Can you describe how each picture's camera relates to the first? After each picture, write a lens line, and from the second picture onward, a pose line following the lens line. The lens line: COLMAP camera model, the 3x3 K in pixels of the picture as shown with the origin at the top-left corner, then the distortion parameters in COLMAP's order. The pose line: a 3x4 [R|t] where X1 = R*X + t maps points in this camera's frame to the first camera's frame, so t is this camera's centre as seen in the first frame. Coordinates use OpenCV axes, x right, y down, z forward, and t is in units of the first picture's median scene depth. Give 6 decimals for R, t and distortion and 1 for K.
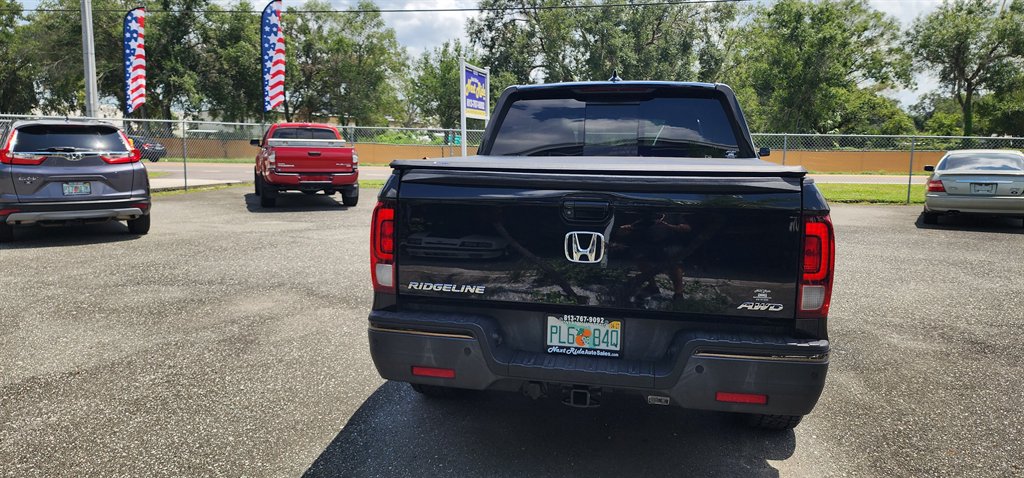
lens RADIAL K [[683.4, 0, 520.9], [0, 683.4, 240.1], [0, 0, 1]] dist [0.080311, -0.075418]
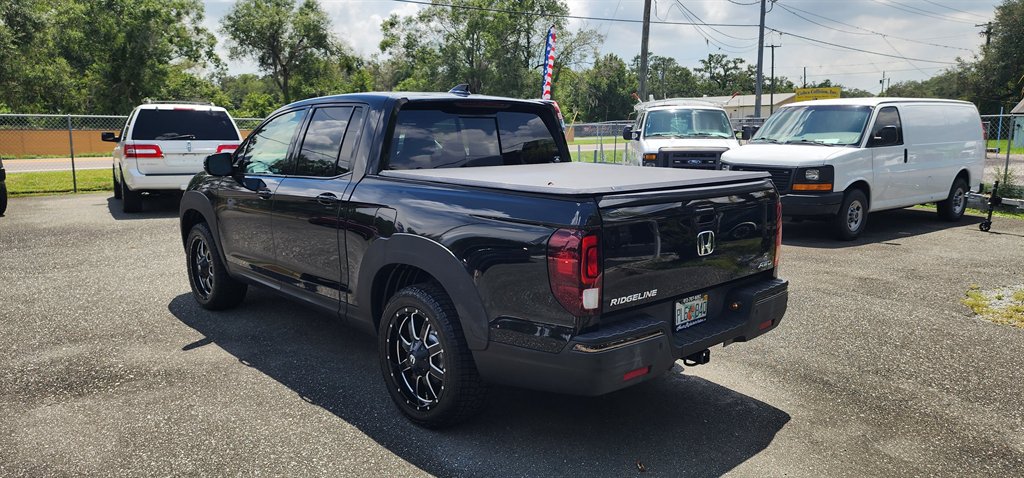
lens RADIAL K [[702.1, 0, 508.0], [0, 702.1, 239.0], [0, 0, 1]] dist [0.006323, -0.001835]
pose [[0.588658, -0.139650, 0.796228, -0.093780], [0.113549, 0.989484, 0.089597, -0.012604], [-0.800367, 0.037669, 0.598325, 0.038542]]
